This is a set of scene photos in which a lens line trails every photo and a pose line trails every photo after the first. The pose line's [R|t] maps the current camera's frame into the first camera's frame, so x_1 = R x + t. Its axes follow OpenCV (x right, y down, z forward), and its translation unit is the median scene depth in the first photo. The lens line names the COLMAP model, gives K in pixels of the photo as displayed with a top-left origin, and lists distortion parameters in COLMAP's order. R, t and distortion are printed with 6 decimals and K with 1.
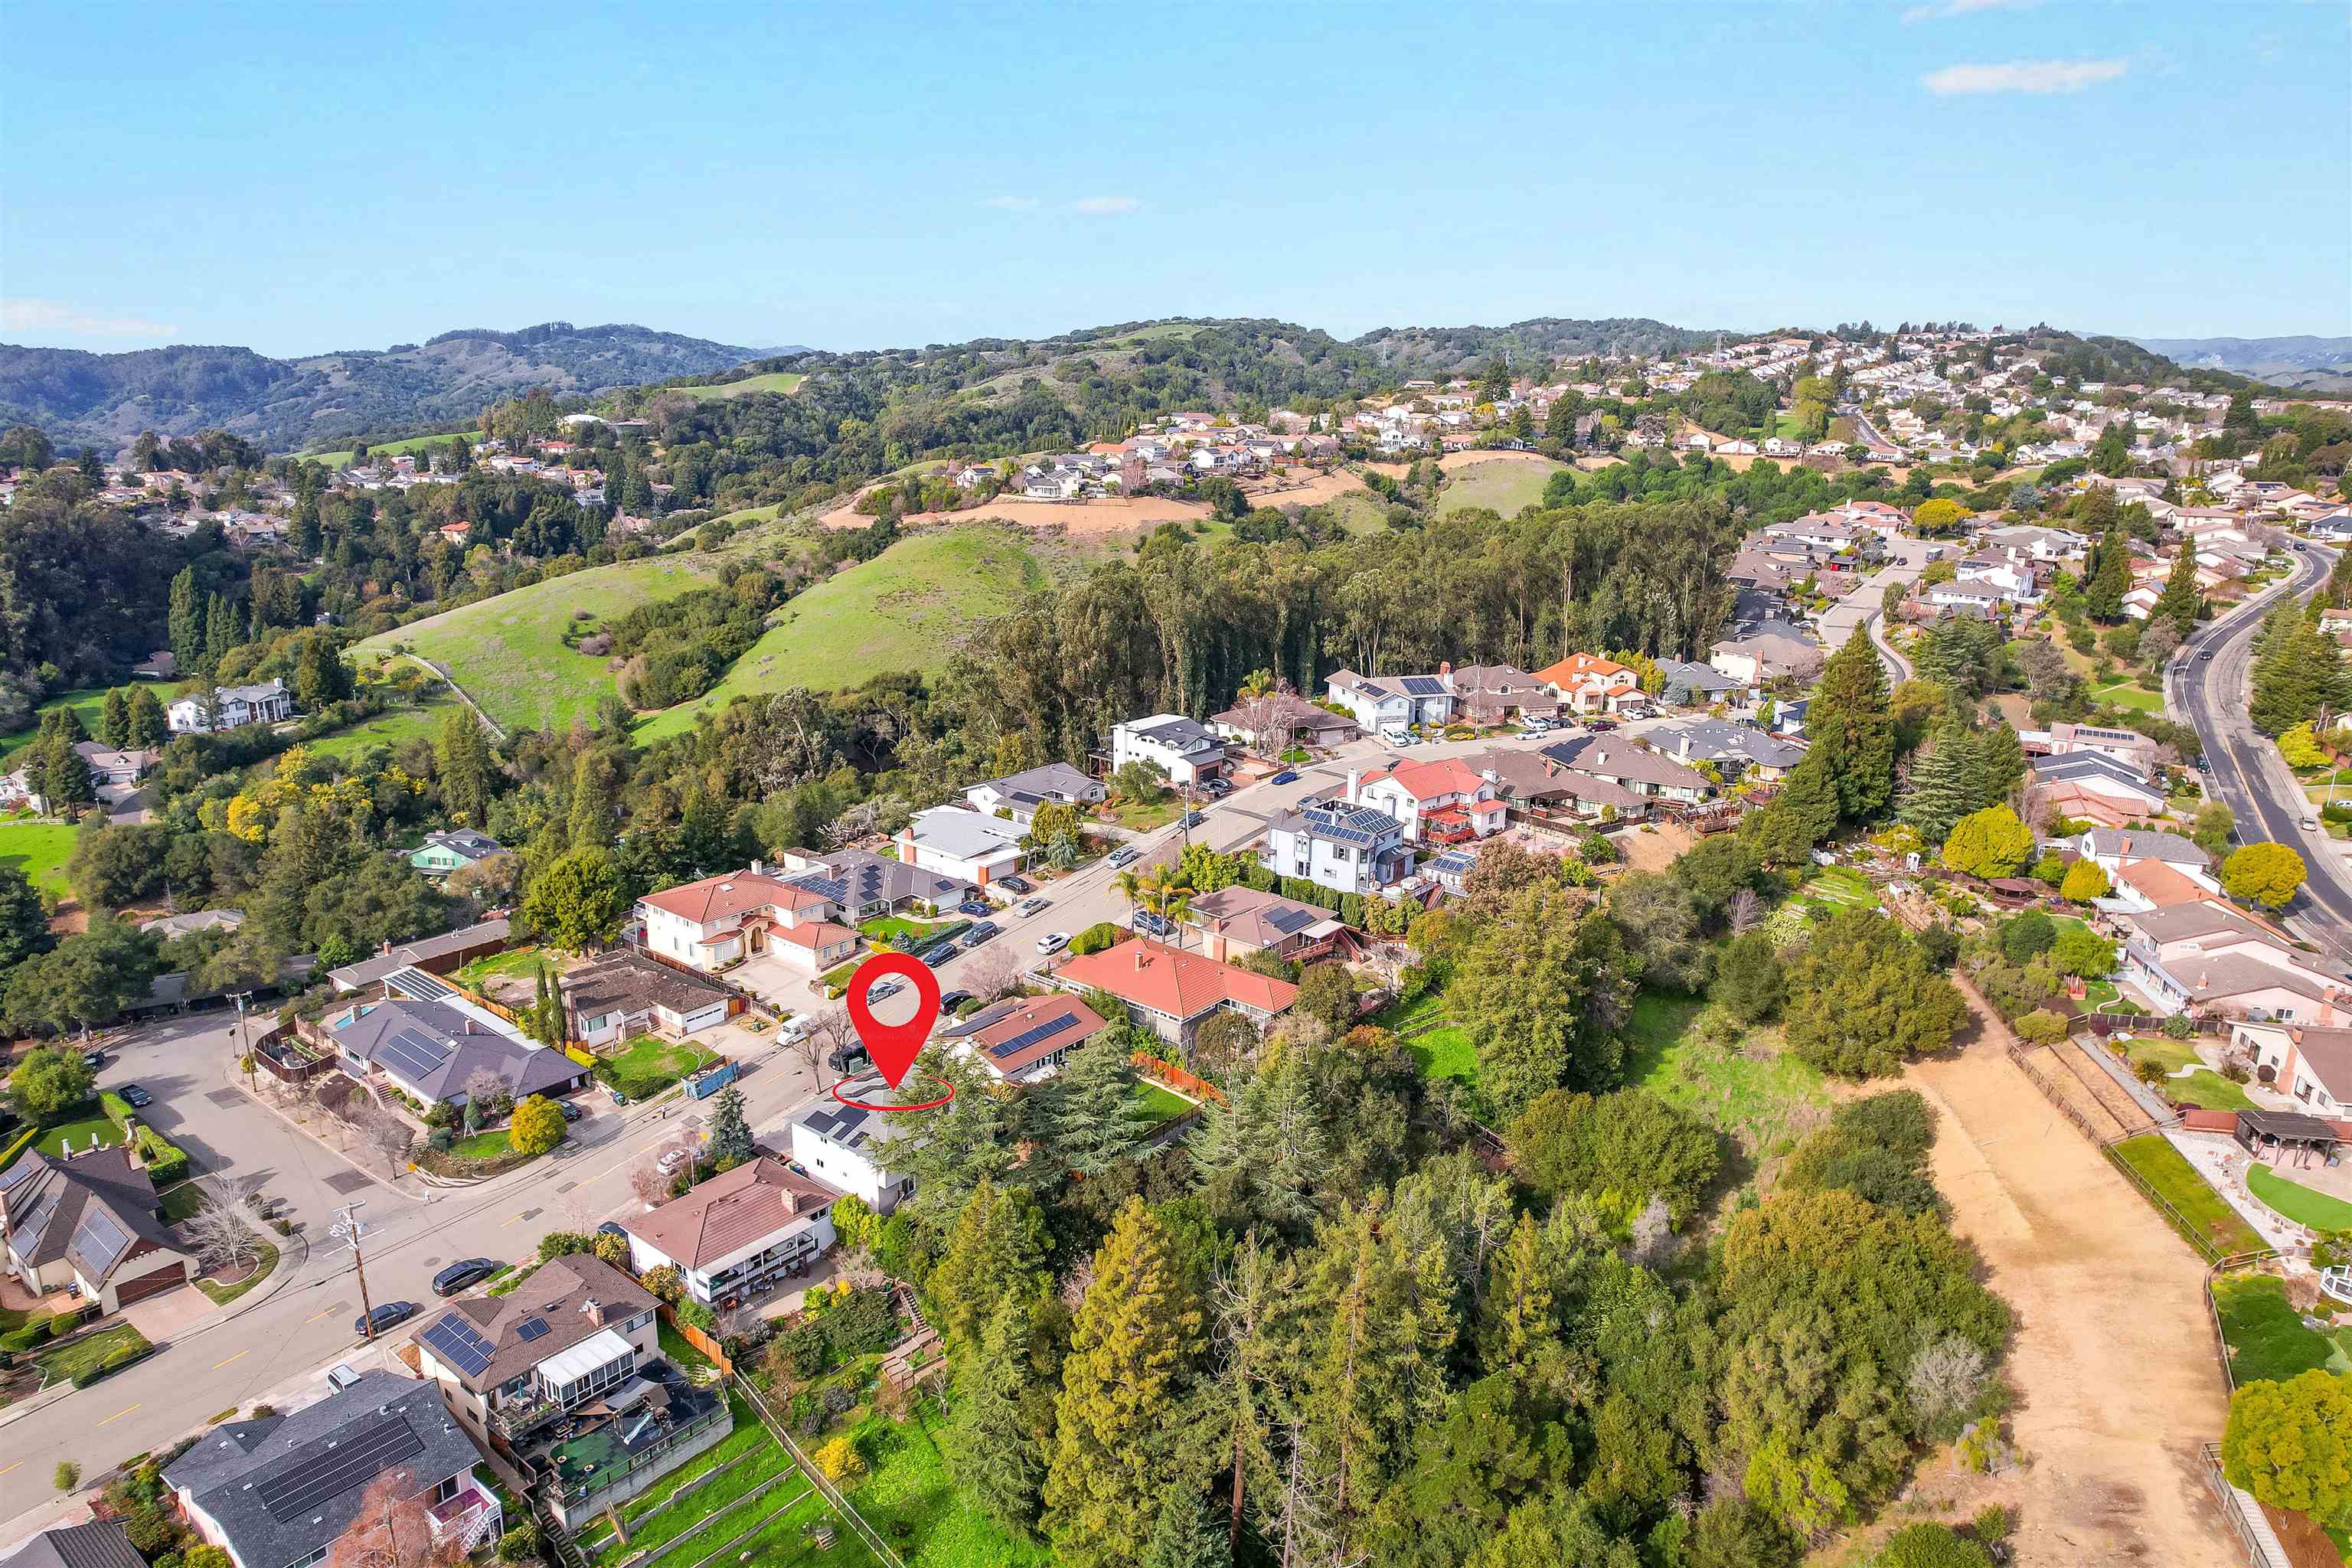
lens RADIAL K [[1530.2, 0, 1184.2], [0, 1530.2, 786.3], [0, 0, 1]] dist [-0.082800, 0.072337]
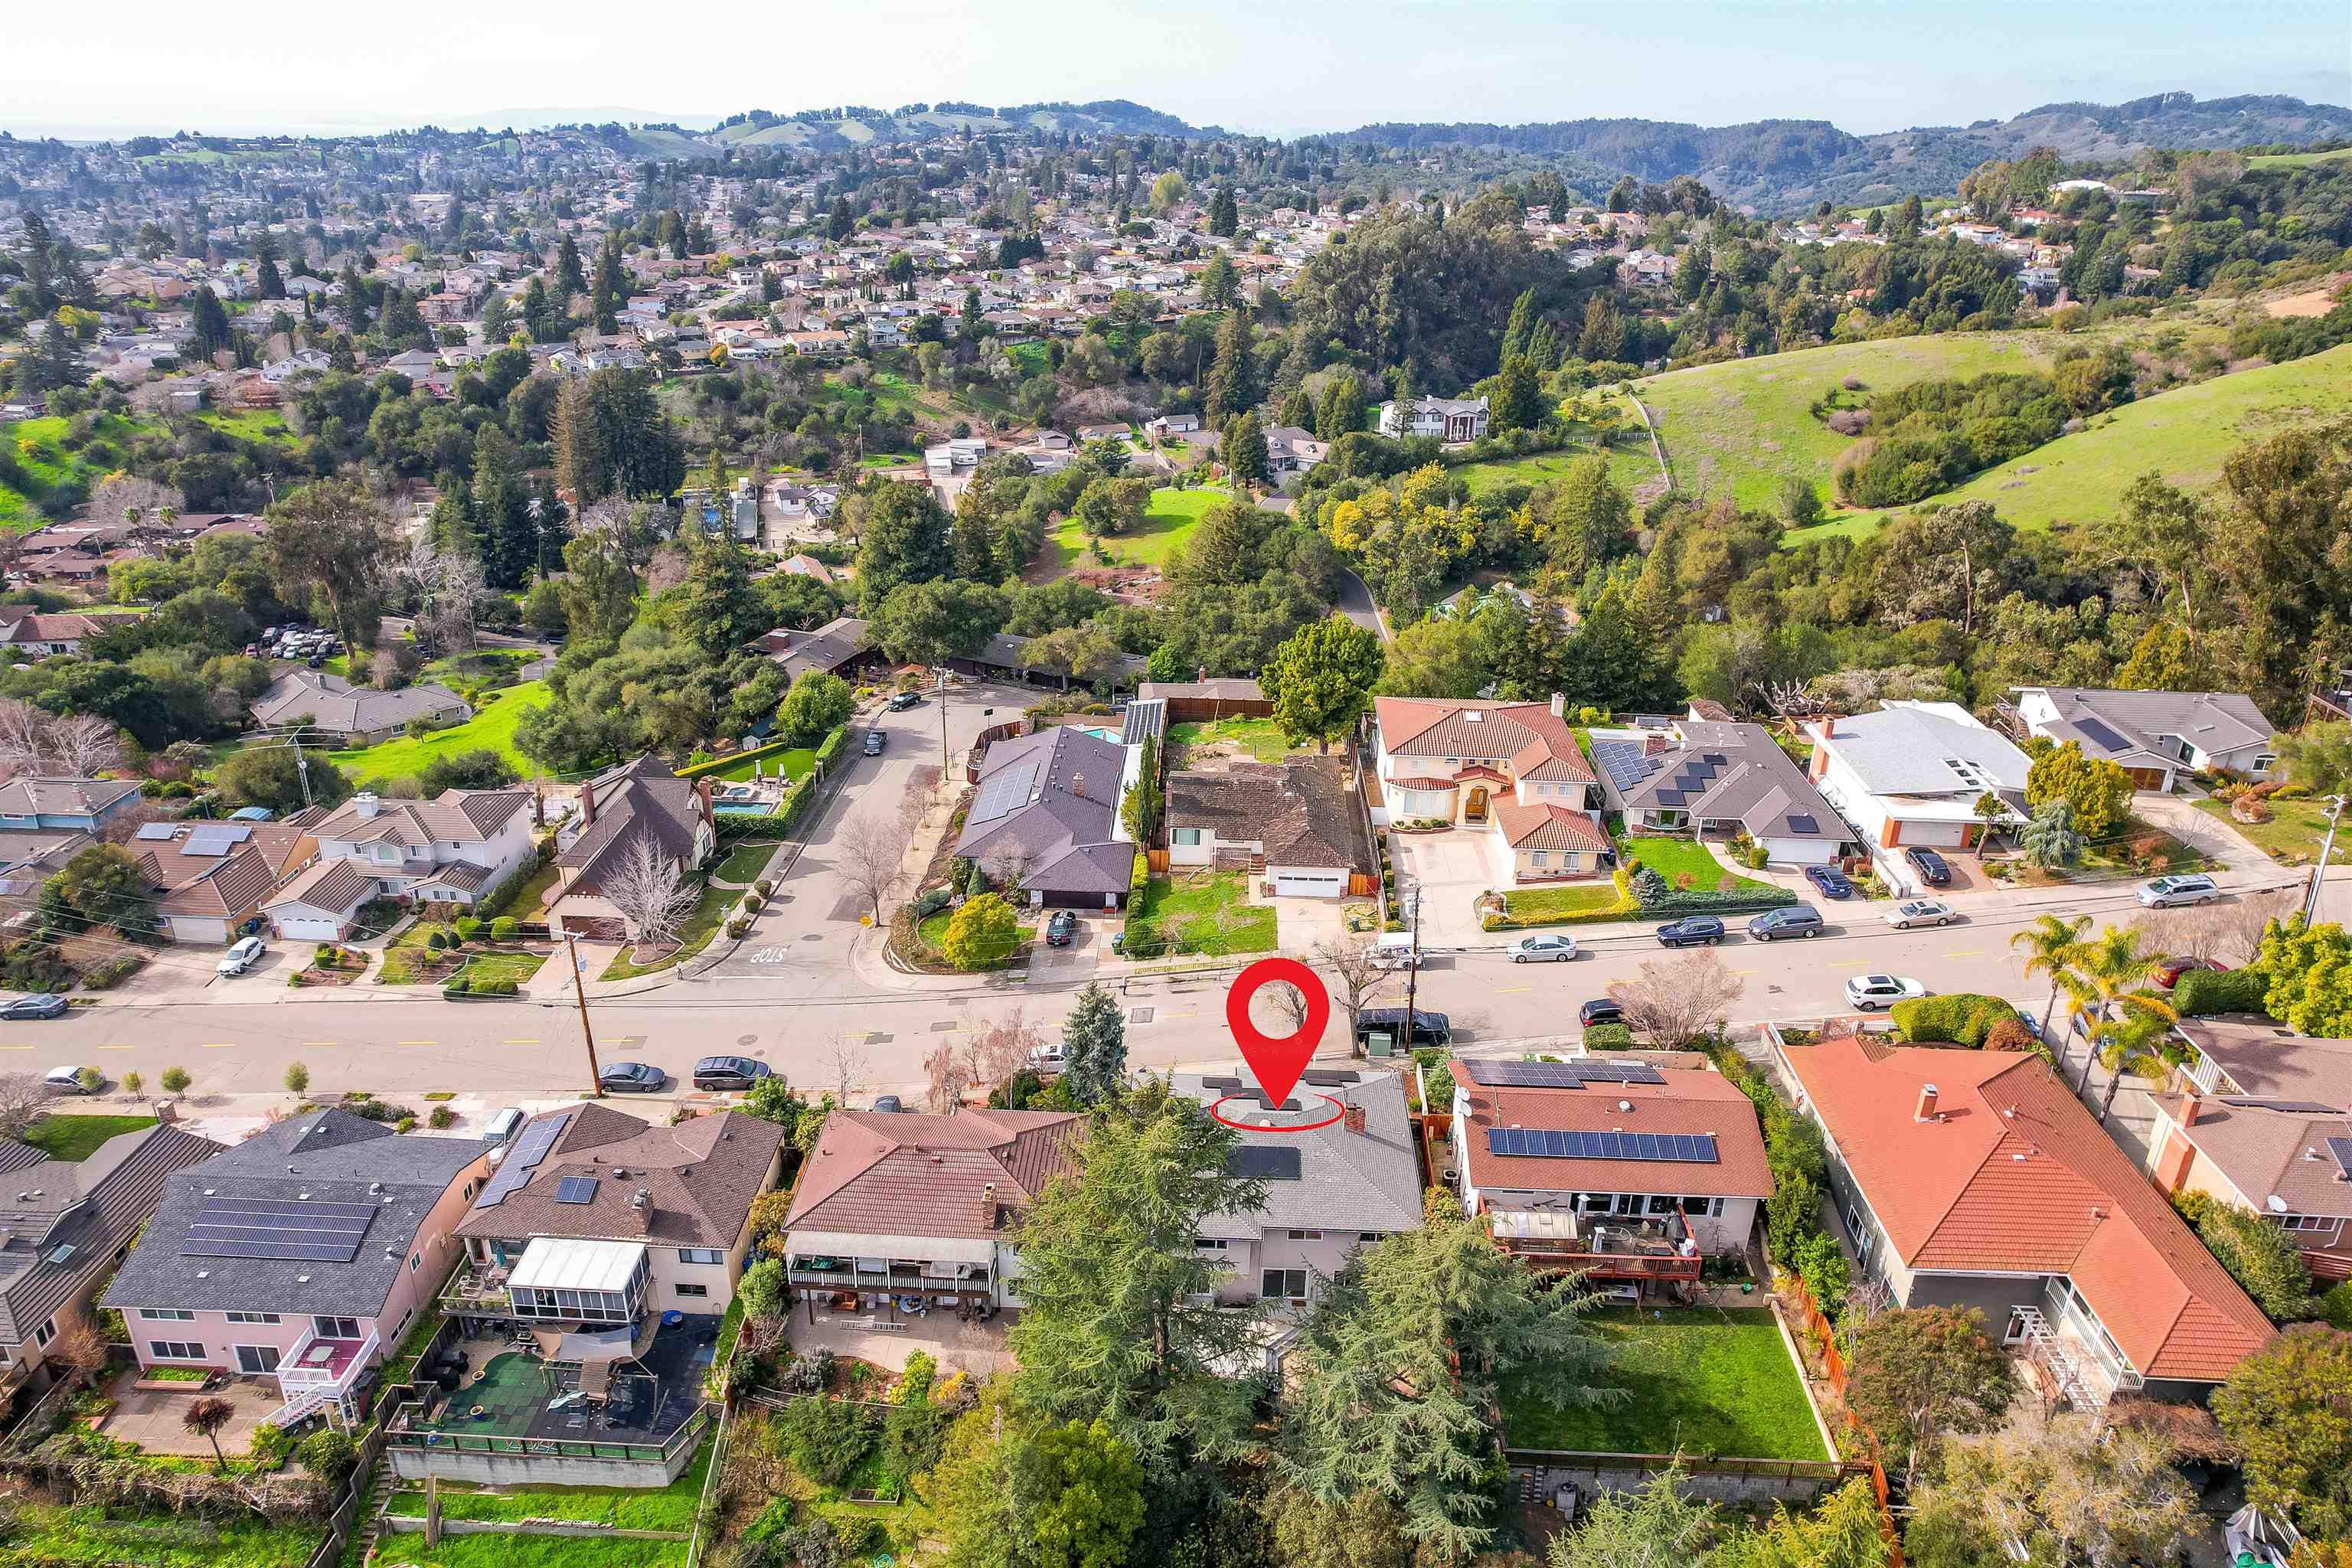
lens RADIAL K [[1530.2, 0, 1184.2], [0, 1530.2, 786.3], [0, 0, 1]] dist [-0.082800, 0.072337]
pose [[0.594761, 0.316260, -0.739080, 0.115704], [-0.219790, 0.948308, 0.228918, -0.026965], [0.773274, 0.026291, 0.633527, 0.420404]]
